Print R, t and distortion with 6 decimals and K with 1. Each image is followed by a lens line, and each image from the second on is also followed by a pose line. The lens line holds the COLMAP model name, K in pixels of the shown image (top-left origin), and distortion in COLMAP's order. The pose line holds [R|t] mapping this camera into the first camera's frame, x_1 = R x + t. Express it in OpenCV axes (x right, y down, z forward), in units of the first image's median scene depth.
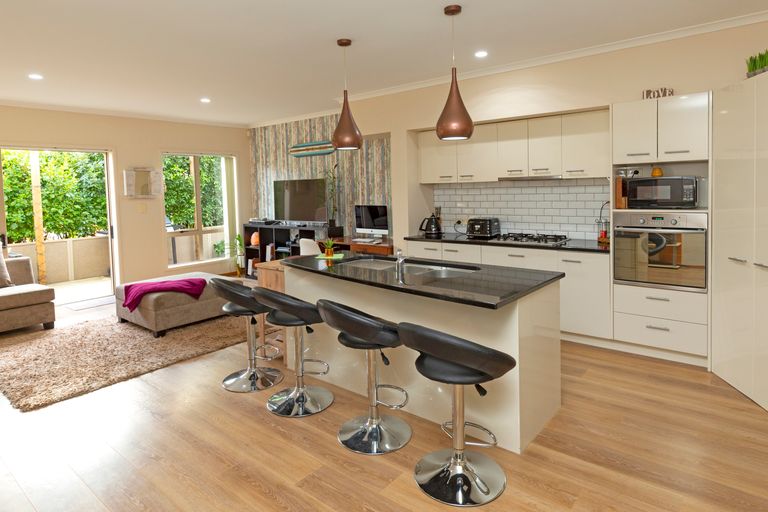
lens RADIAL K [[426.2, 0, 383.9], [0, 426.2, 248.3], [0, 0, 1]] dist [-0.008975, -0.000785]
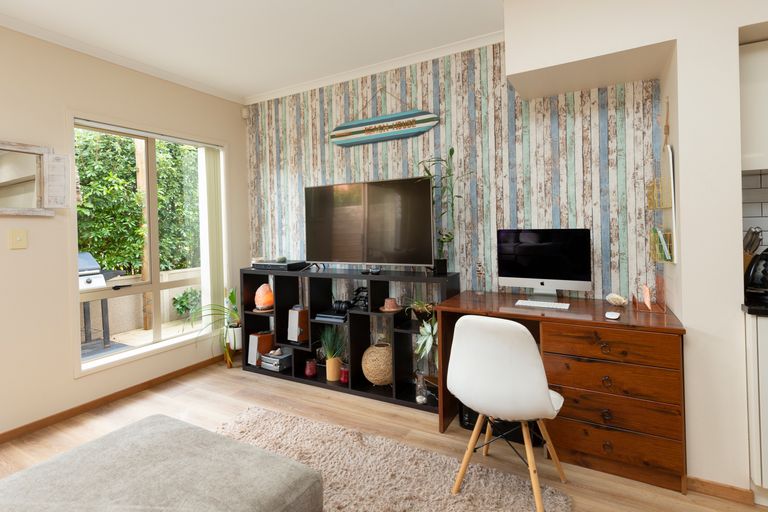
lens RADIAL K [[380.6, 0, 365.1], [0, 380.6, 255.5], [0, 0, 1]] dist [-0.005414, 0.000320]
pose [[0.993060, -0.011446, 0.117049, -0.233080], [0.019400, 0.997562, -0.067040, -0.039262], [-0.115996, 0.068845, 0.990861, 0.511219]]
